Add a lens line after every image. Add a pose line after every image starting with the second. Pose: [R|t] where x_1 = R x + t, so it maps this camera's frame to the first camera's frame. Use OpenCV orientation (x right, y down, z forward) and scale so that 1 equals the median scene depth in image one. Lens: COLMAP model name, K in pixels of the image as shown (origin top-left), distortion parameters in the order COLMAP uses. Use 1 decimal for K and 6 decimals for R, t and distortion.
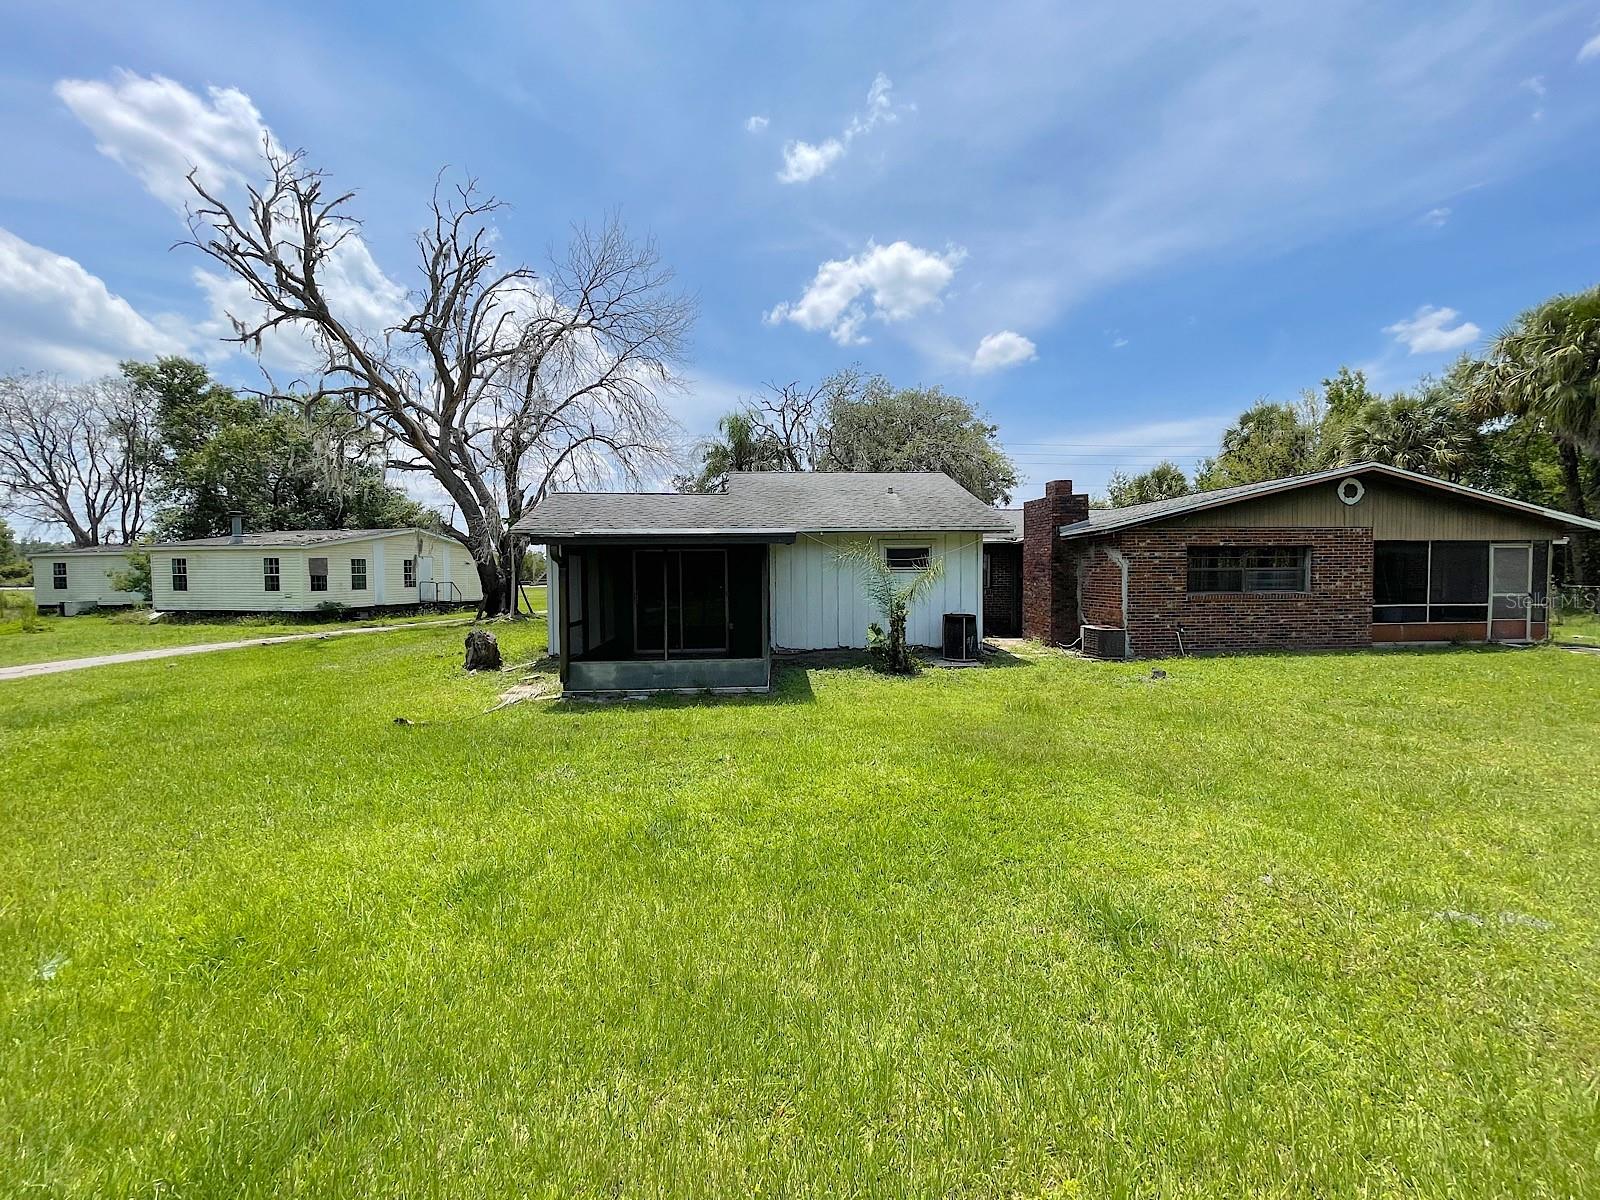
lens RADIAL K [[652.4, 0, 801.5], [0, 652.4, 597.5], [0, 0, 1]] dist [0.000000, -0.000299]
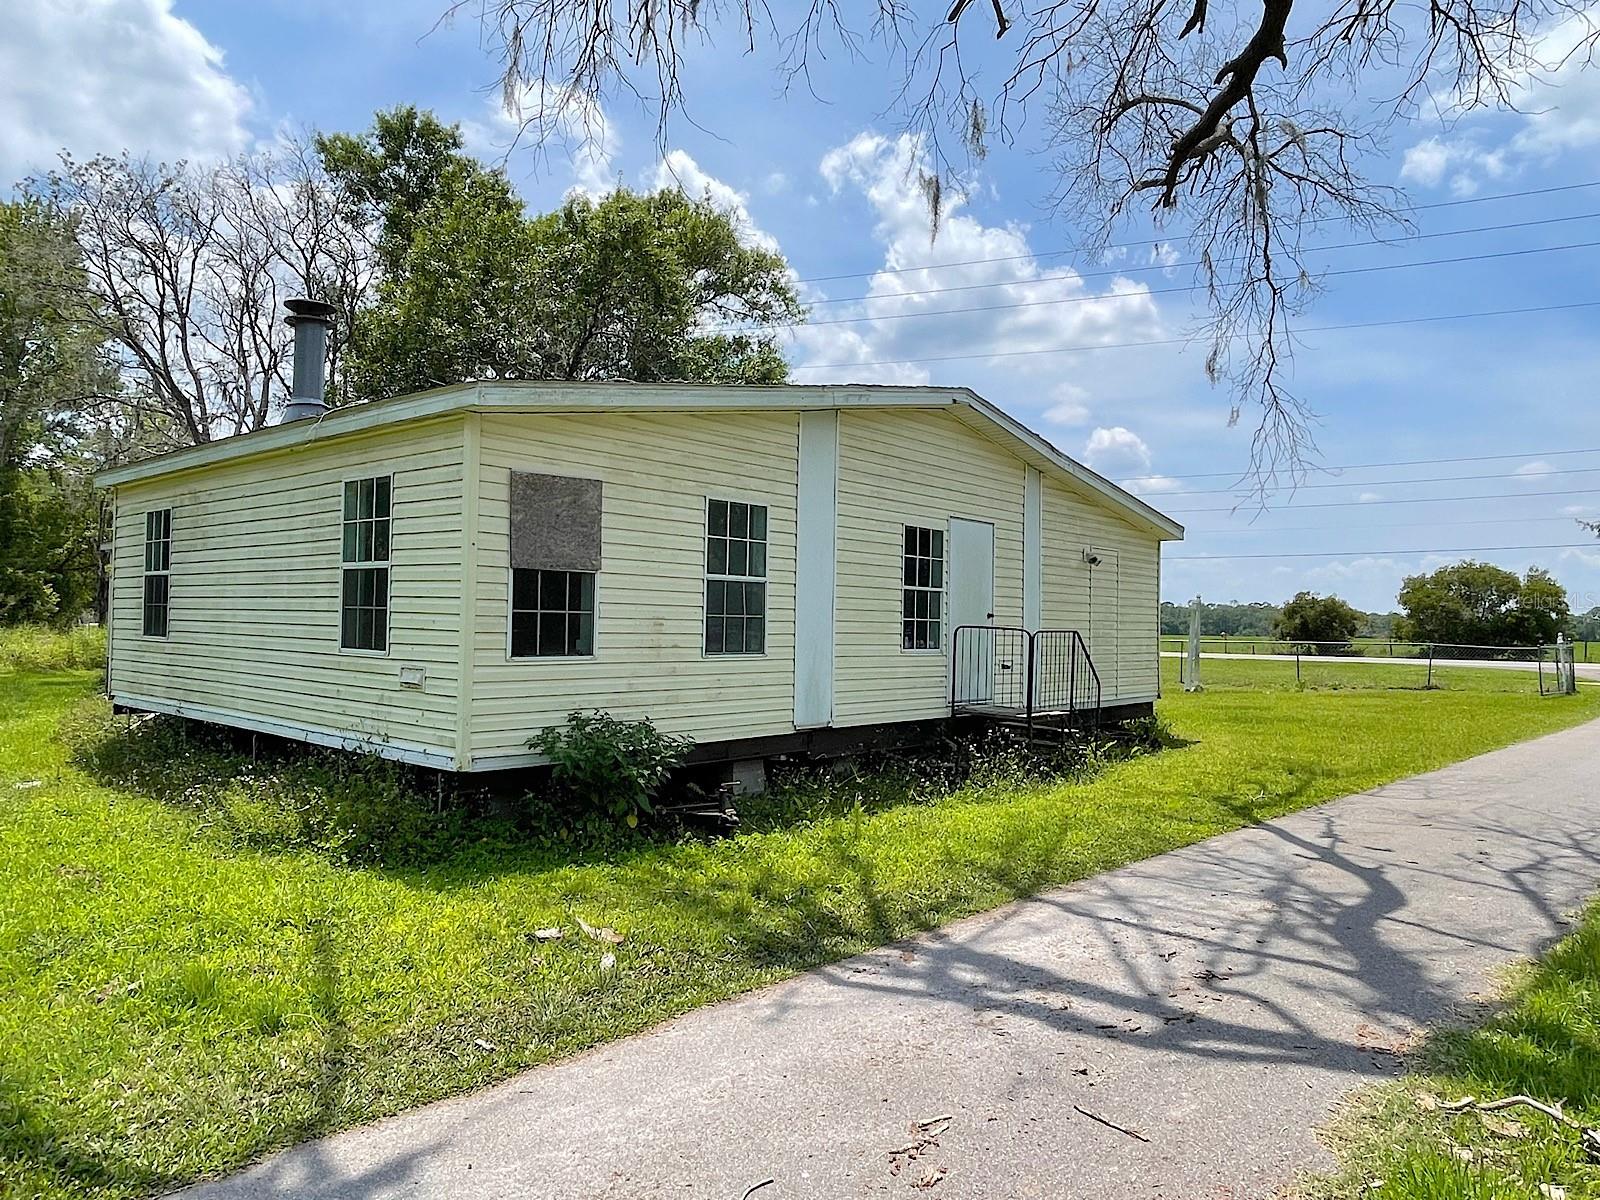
lens RADIAL K [[1038.2, 0, 800.0], [0, 1038.2, 600.0], [0, 0, 1]] dist [0.000026, -0.000035]
pose [[0.865595, 0.004305, -0.500726, -0.524656], [-0.040427, 0.997300, -0.061311, -0.010179], [0.499110, 0.073313, 0.863432, 0.768355]]
